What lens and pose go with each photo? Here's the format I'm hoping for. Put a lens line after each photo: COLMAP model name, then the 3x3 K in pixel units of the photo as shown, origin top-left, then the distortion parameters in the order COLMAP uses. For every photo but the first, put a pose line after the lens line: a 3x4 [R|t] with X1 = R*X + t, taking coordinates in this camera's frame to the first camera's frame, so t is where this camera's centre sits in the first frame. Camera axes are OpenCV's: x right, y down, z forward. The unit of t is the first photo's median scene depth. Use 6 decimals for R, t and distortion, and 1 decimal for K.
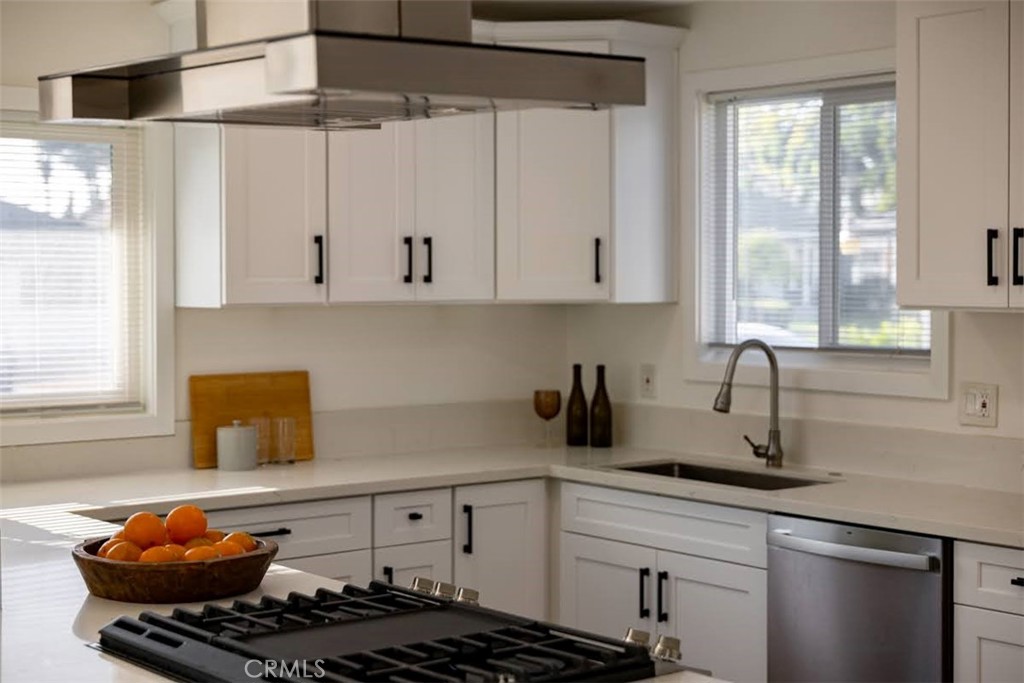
lens RADIAL K [[1766.8, 0, 512.0], [0, 1766.8, 341.5], [0, 0, 1]] dist [0.012124, 0.028459]
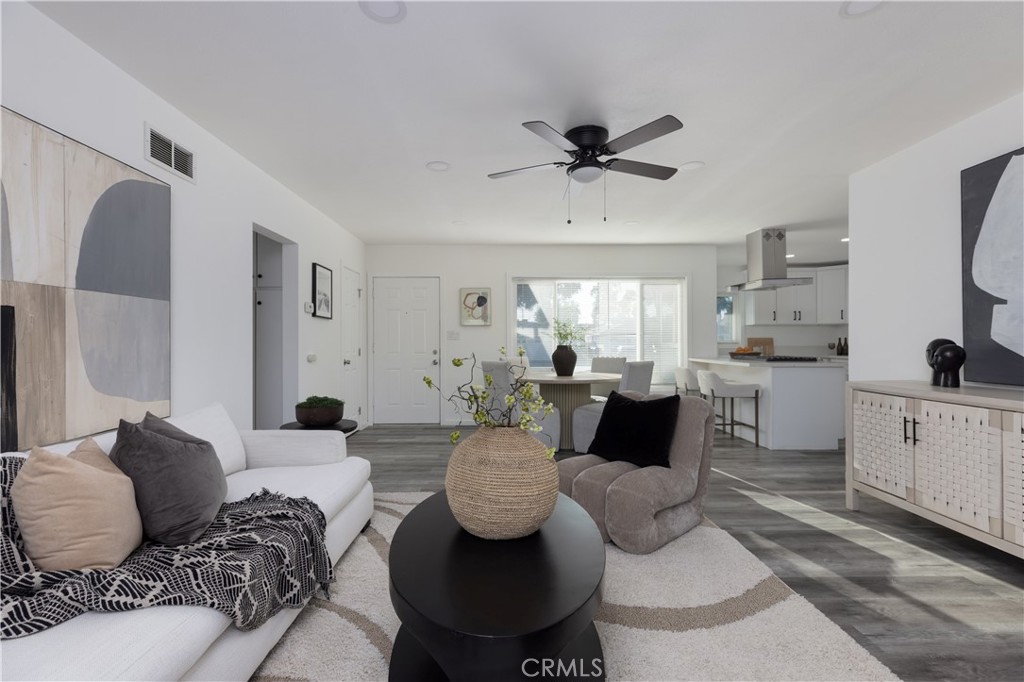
lens RADIAL K [[467.7, 0, 512.0], [0, 467.7, 341.0], [0, 0, 1]] dist [0.003322, 0.000309]
pose [[0.795269, -0.009483, -0.606183, 0.110401], [-0.011397, 0.999467, -0.030587, 0.077312], [0.606150, 0.031234, 0.794737, -0.568659]]
